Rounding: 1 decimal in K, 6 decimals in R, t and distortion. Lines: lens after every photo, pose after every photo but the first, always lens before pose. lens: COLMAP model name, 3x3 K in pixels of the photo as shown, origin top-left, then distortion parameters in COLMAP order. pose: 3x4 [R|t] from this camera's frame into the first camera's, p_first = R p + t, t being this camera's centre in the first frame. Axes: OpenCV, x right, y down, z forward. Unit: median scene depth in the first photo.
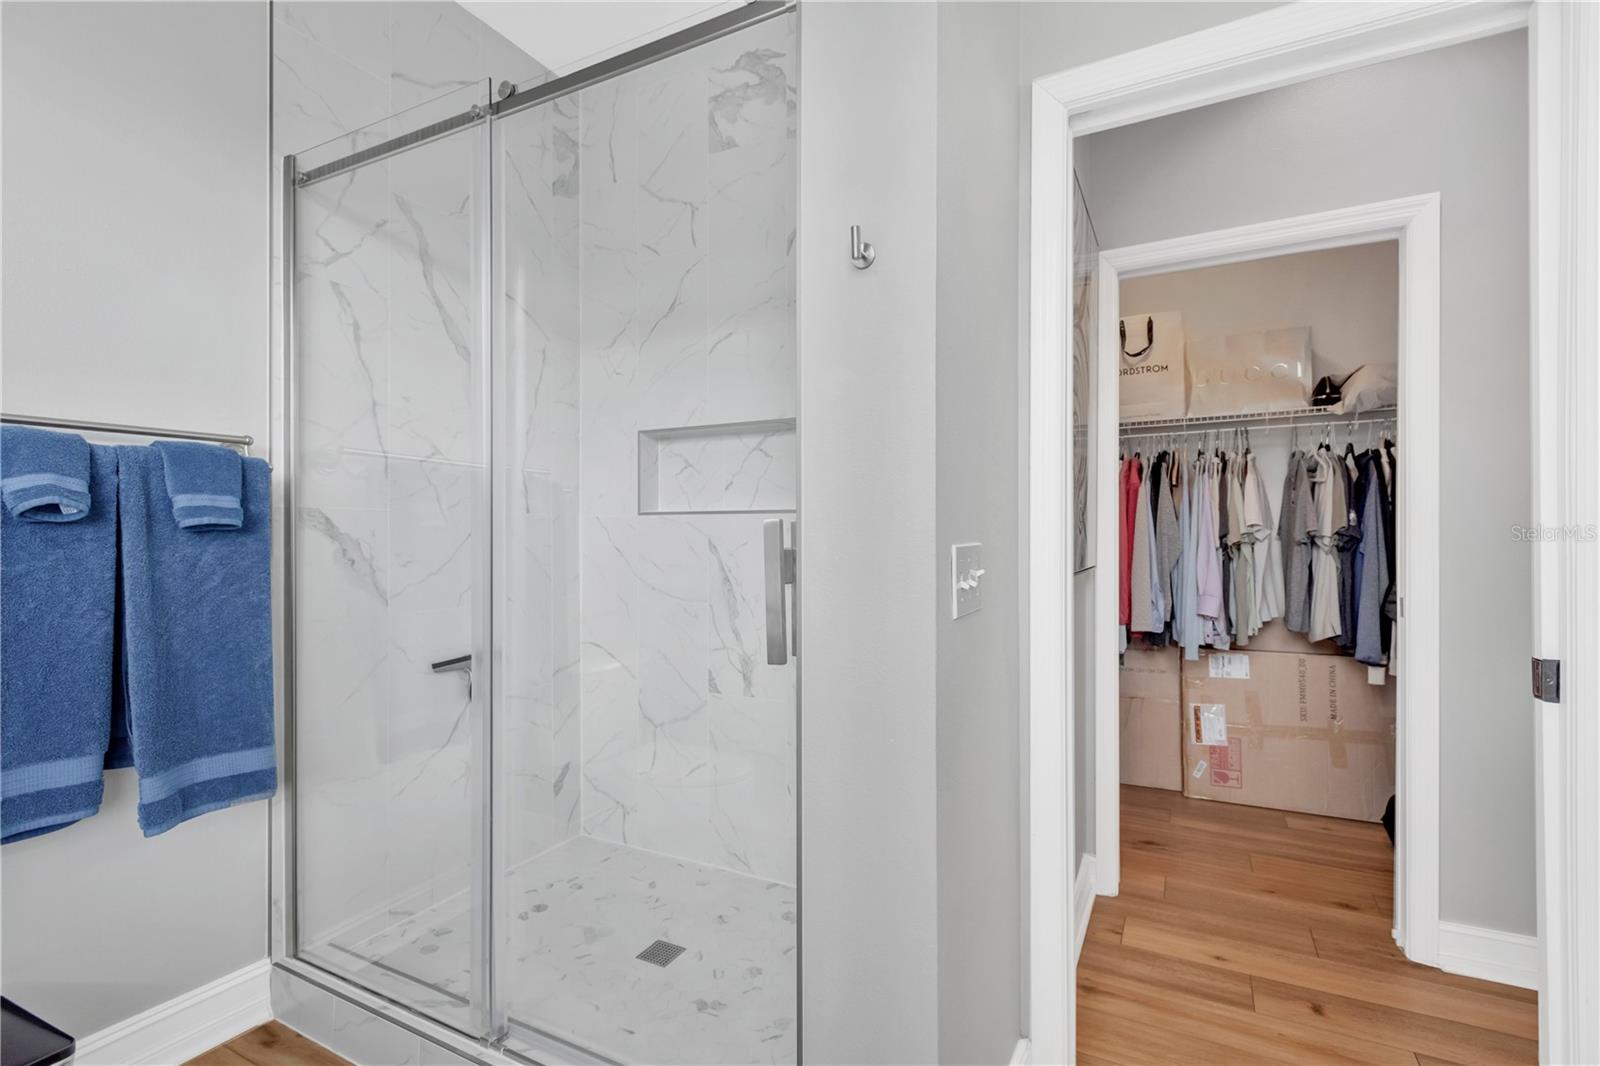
lens RADIAL K [[744.5, 0, 829.7], [0, 744.5, 520.4], [0, 0, 1]] dist [0.017058, -0.004120]
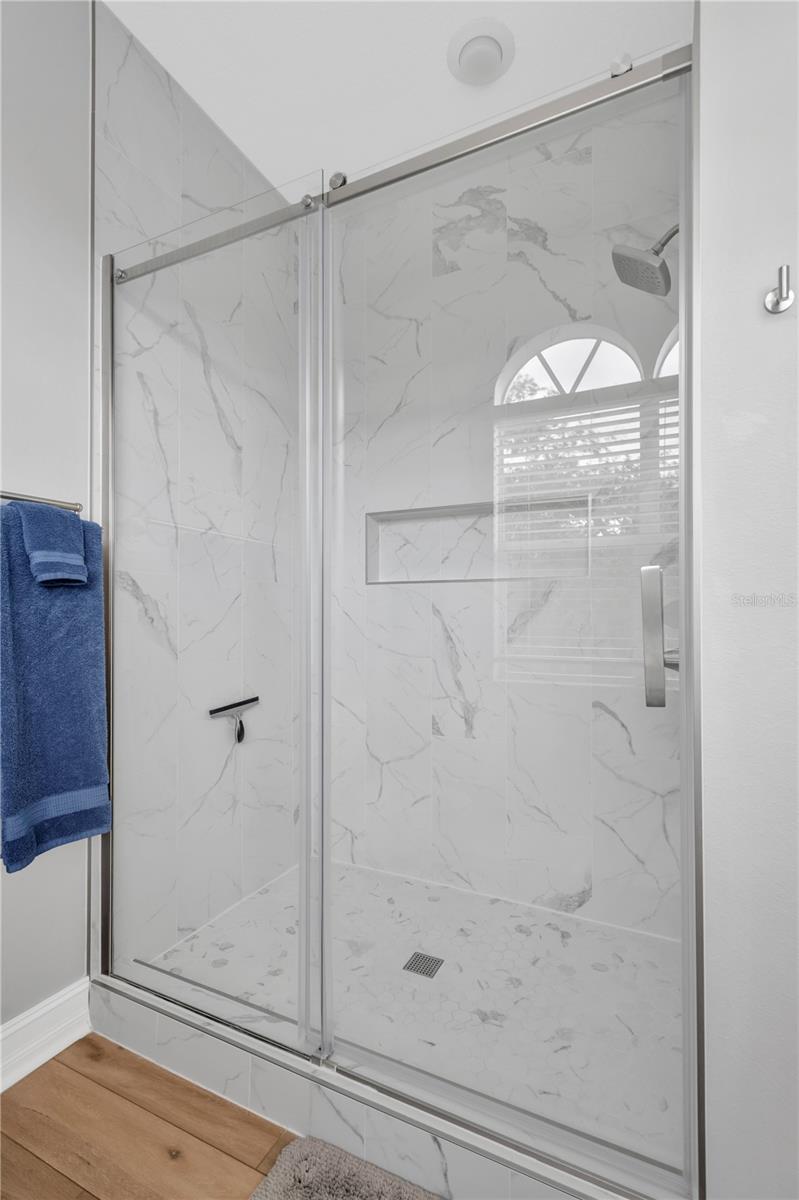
lens RADIAL K [[558.4, 0, 399.8], [0, 558.4, 602.4], [0, 0, 1]] dist [0.017058, -0.004120]
pose [[0.999807, 0.000193, 0.019628, -0.281775], [-0.000054, 0.999975, -0.007061, 0.034745], [-0.019629, 0.007059, 0.999782, 0.146645]]
